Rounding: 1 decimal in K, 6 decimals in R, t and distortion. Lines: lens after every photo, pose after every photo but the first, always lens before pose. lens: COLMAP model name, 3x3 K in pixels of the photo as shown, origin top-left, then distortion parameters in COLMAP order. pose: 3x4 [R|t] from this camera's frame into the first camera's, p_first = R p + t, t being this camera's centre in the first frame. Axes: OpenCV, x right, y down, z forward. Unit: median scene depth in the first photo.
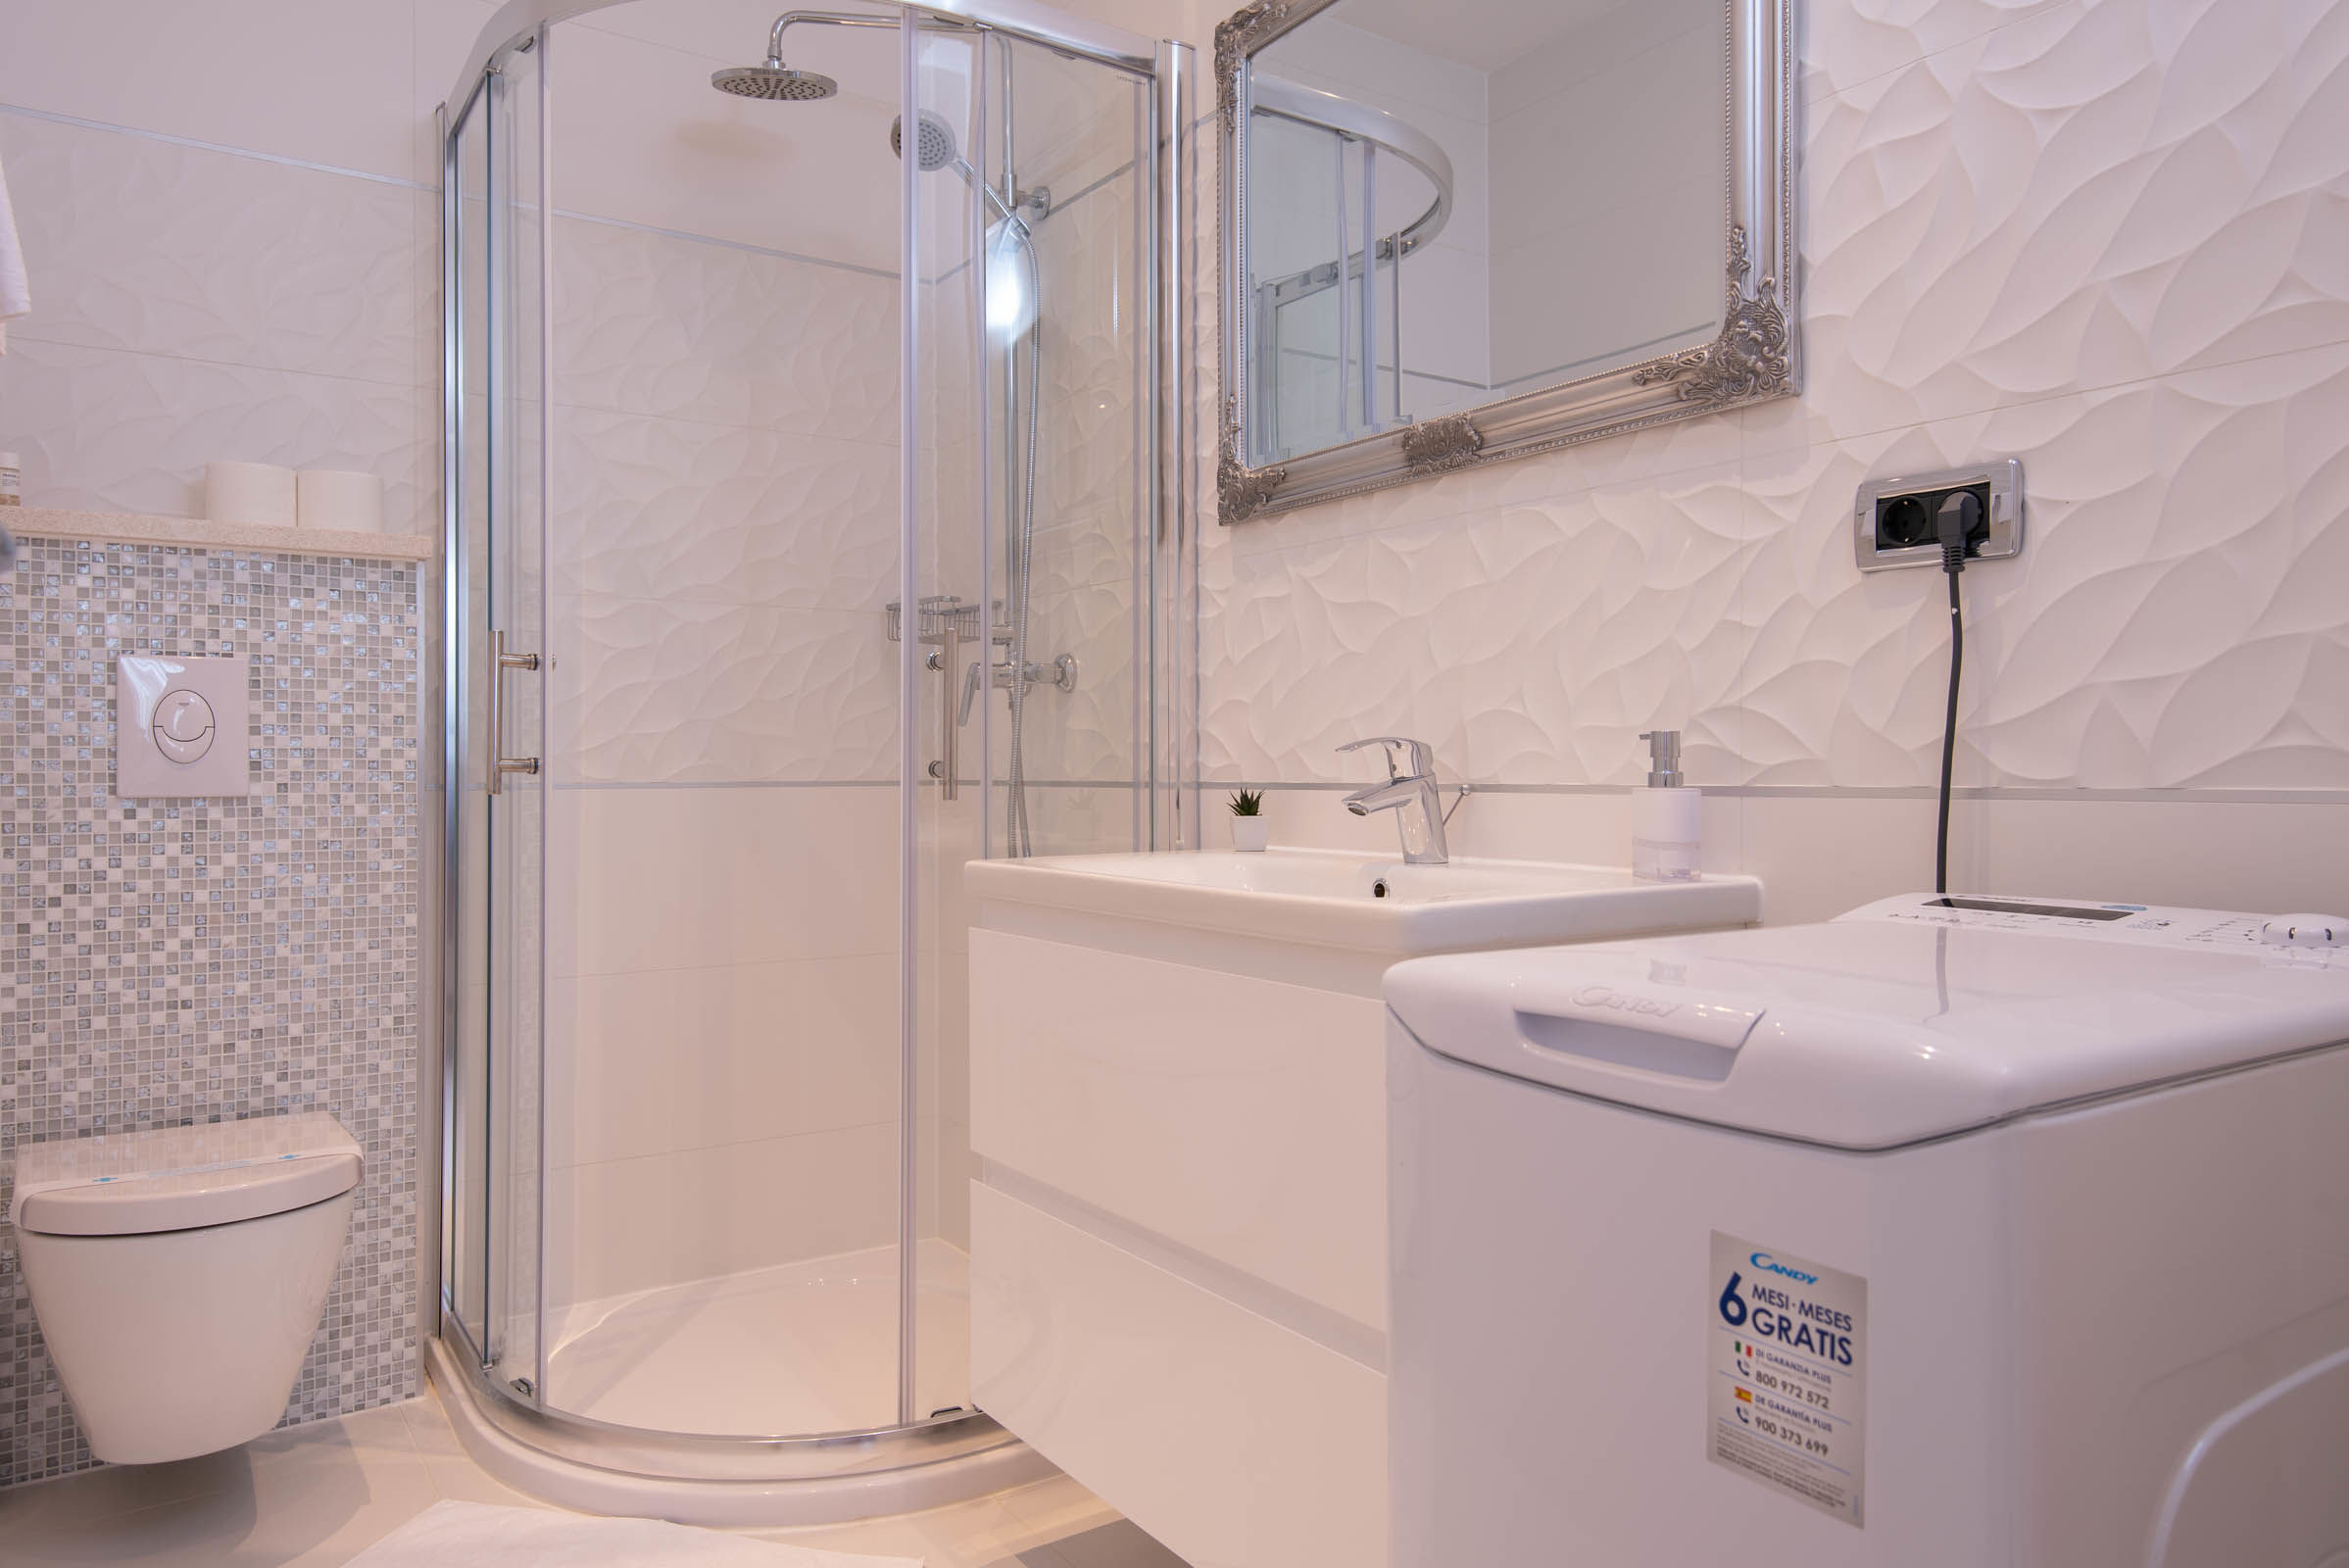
lens RADIAL K [[1568.8, 0, 1182.1], [0, 1568.8, 762.7], [0, 0, 1]] dist [0.015522, 0.000352]
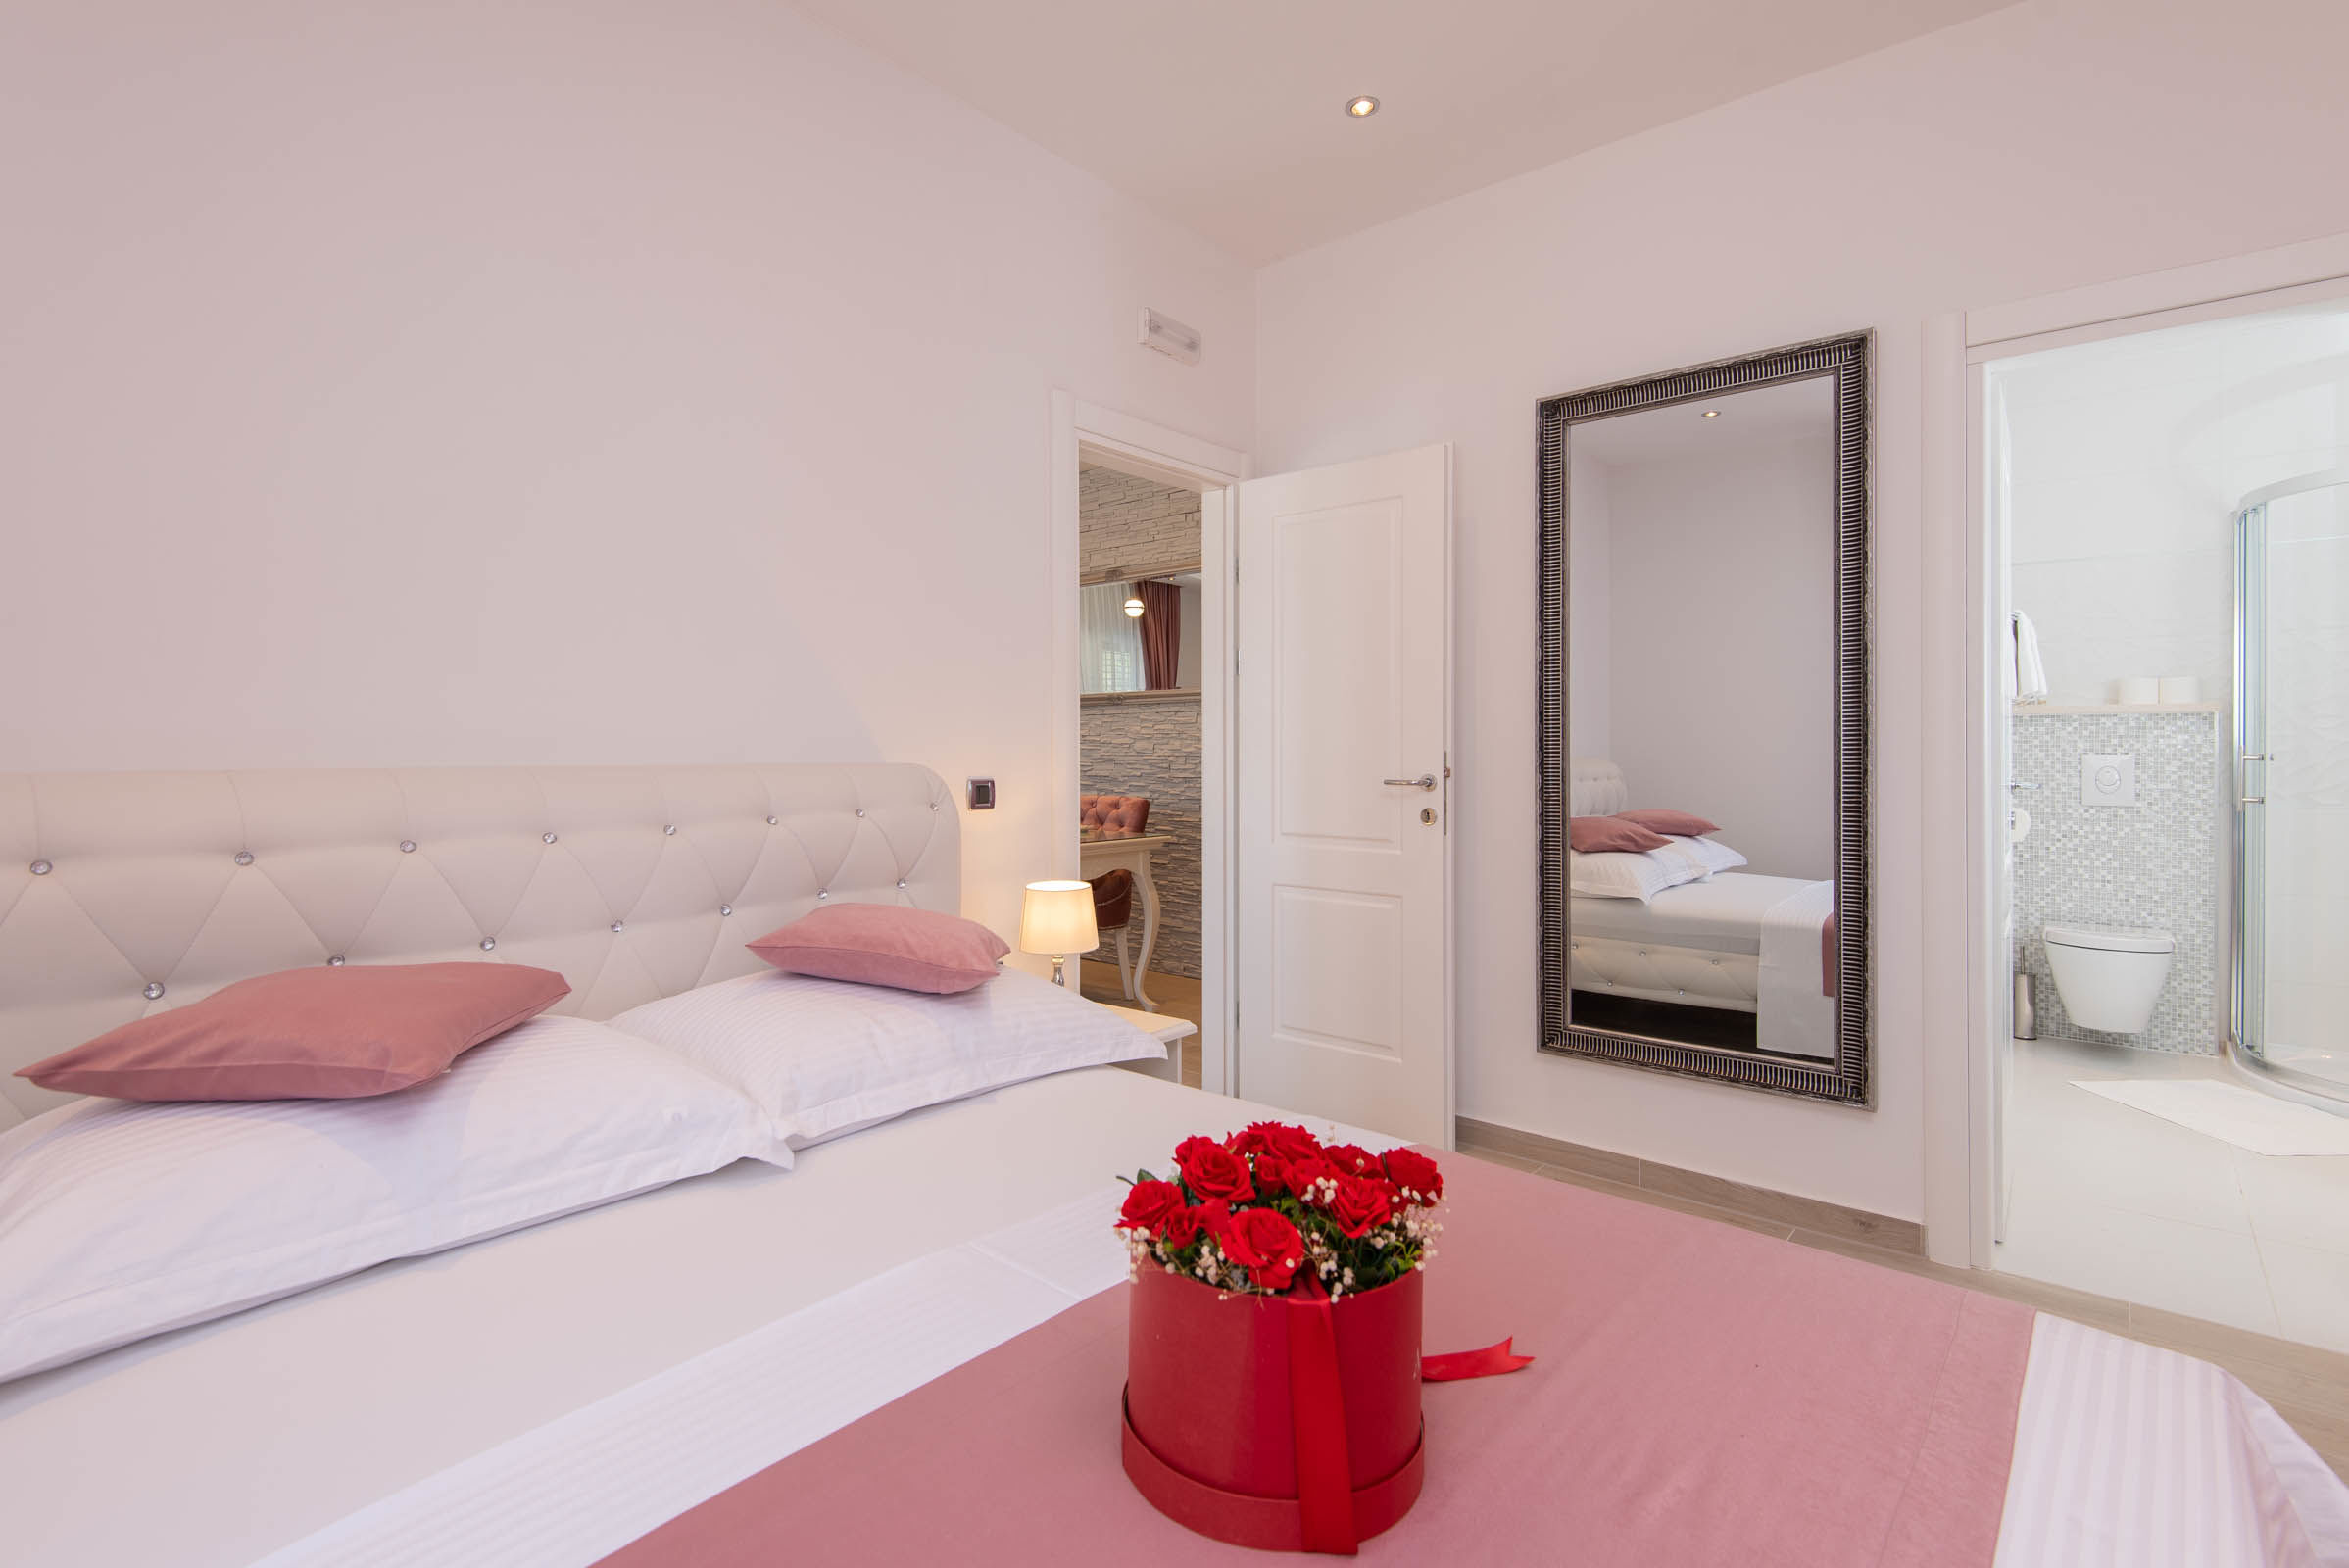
lens RADIAL K [[1067.2, 0, 1185.8], [0, 1067.2, 759.1], [0, 0, 1]] dist [0.018050, -0.007469]
pose [[0.247823, -0.001234, -0.968804, 0.771059], [-0.005708, 0.999980, -0.002734, -0.044381], [0.968788, 0.006207, 0.247811, -0.999569]]
